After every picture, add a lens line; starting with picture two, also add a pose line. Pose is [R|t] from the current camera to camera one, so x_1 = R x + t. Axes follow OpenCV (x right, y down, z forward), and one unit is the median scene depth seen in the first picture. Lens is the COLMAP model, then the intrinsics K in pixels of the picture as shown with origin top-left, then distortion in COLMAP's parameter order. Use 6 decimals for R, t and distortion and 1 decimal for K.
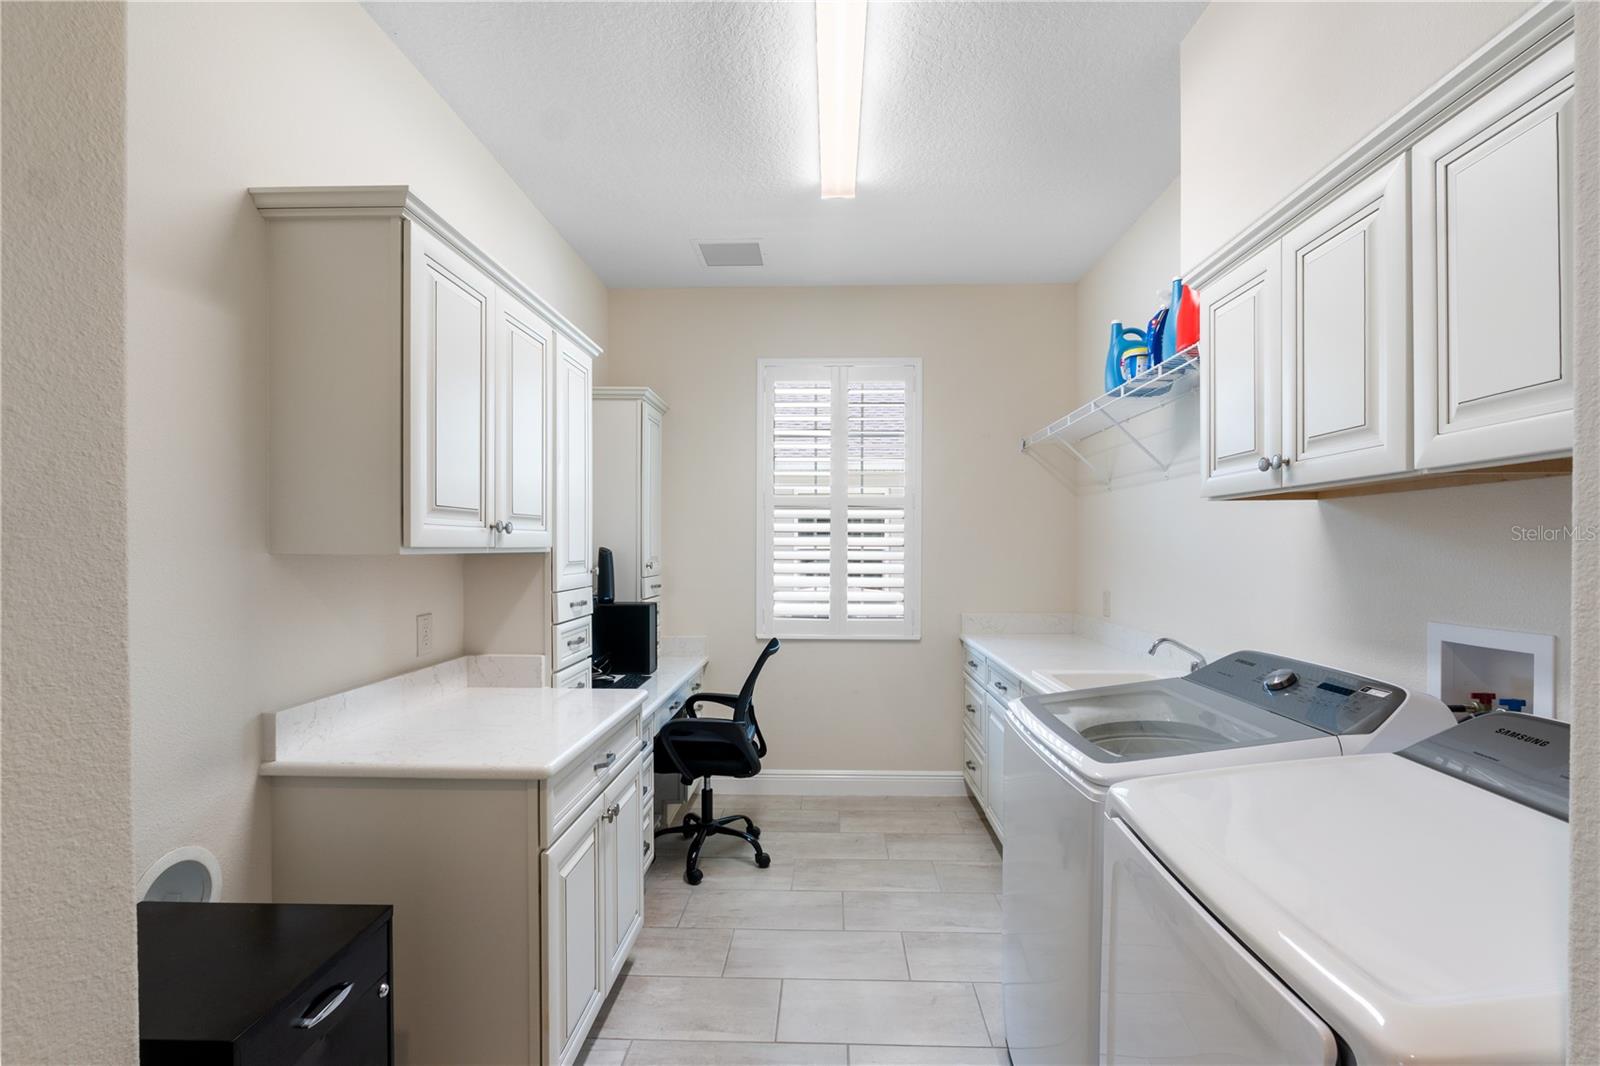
lens RADIAL K [[737.1, 0, 805.9], [0, 737.1, 553.0], [0, 0, 1]] dist [-0.011145, 0.002910]
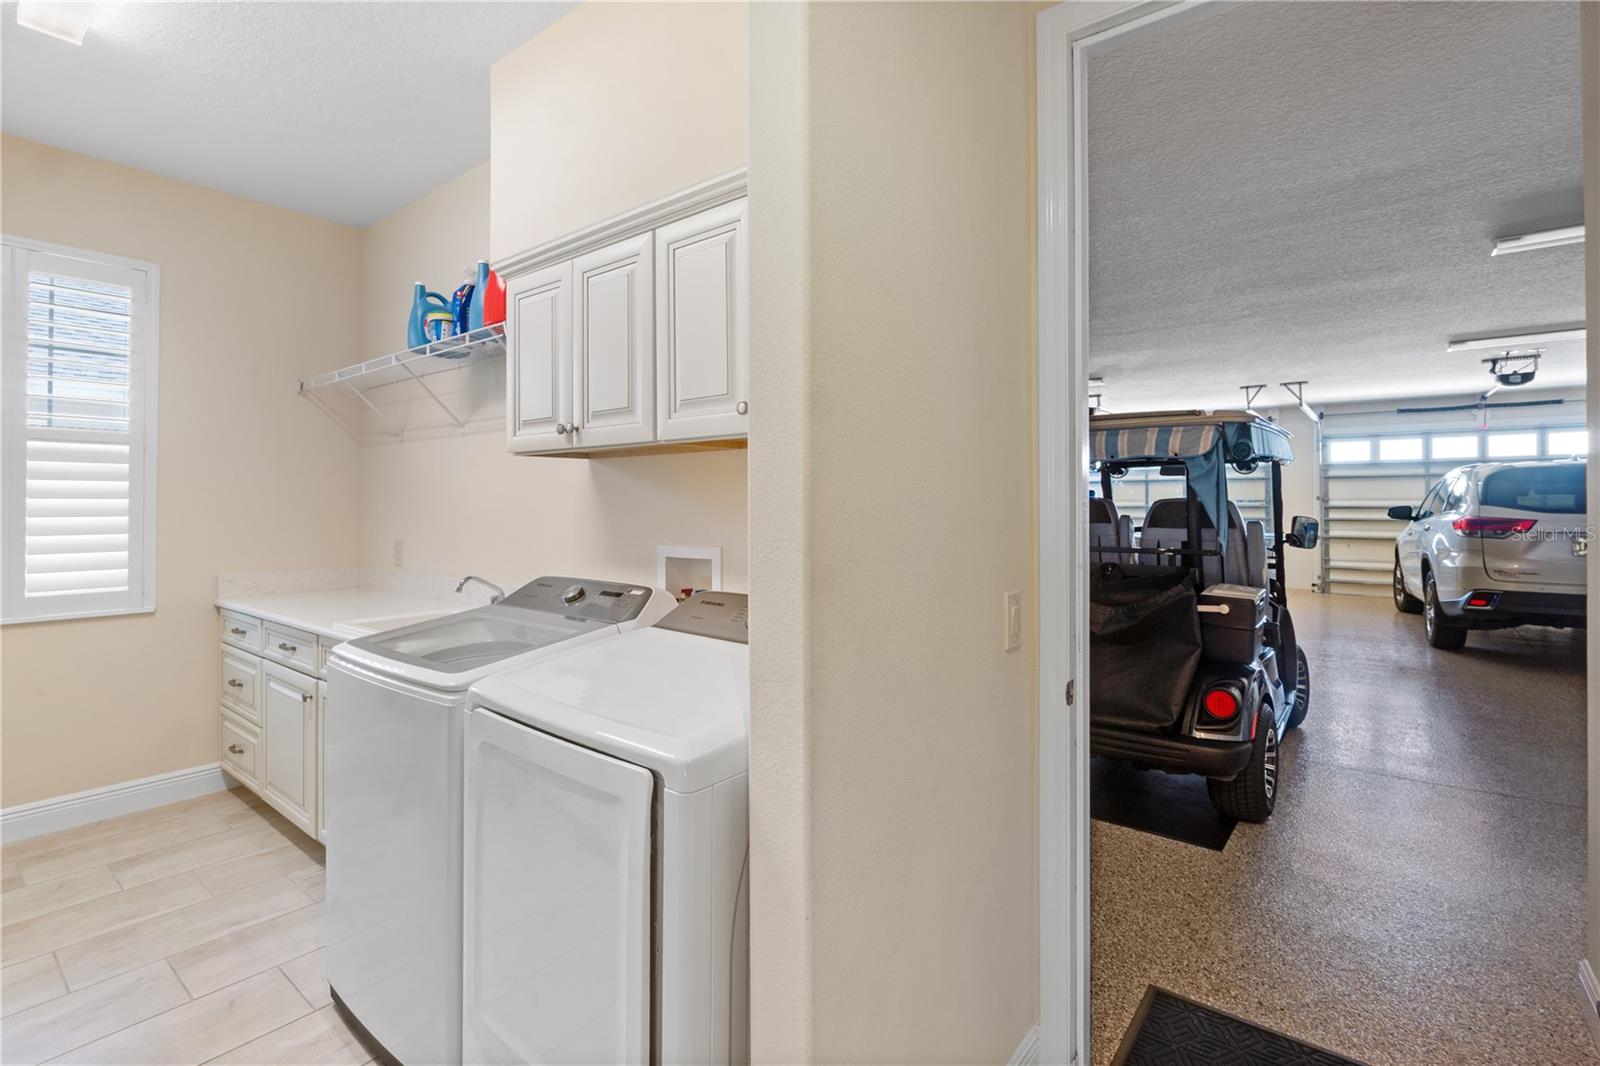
lens RADIAL K [[737.1, 0, 806.0], [0, 737.1, 501.5], [0, 0, 1]] dist [-0.011145, 0.002910]
pose [[0.587773, 0.000650, 0.809025, -0.131562], [0.008624, 0.999938, -0.007069, 0.015086], [-0.808980, 0.011132, 0.587731, -0.085874]]
